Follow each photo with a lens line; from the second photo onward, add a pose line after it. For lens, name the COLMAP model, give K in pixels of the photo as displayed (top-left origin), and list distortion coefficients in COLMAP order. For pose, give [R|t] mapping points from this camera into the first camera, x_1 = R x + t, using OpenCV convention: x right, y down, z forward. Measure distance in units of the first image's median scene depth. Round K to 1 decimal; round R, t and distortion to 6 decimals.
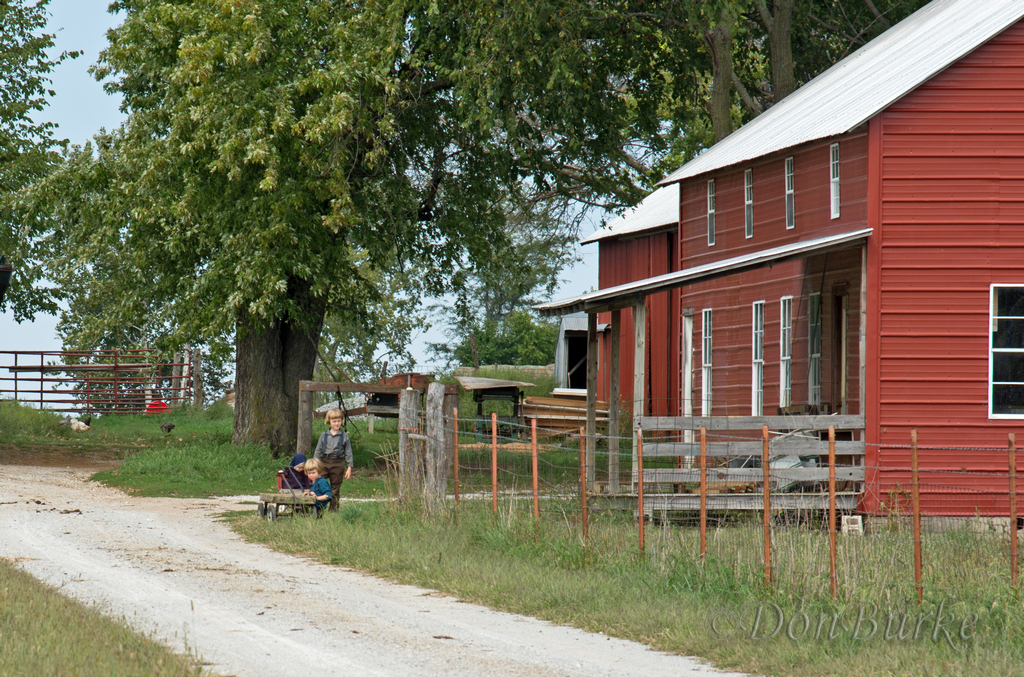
lens RADIAL K [[4465.9, 0, 514.1], [0, 4465.9, 337.1], [0, 0, 1]] dist [2.577774, 0.000000]
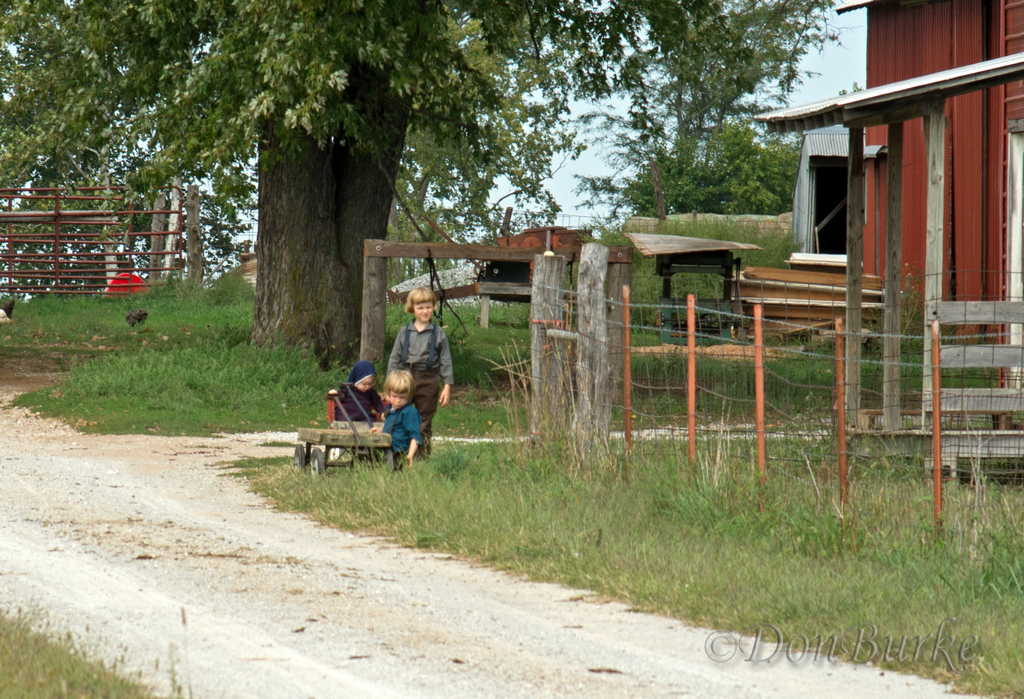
lens RADIAL K [[3696.6, 0, 512.2], [0, 3696.6, 349.5], [0, 0, 1]] dist [-0.208796, 0.000000]
pose [[0.998728, 0.002927, -0.050346, -0.003491], [-0.000761, 0.999075, 0.043002, 0.003184], [0.050426, -0.042909, 0.997806, 0.512505]]
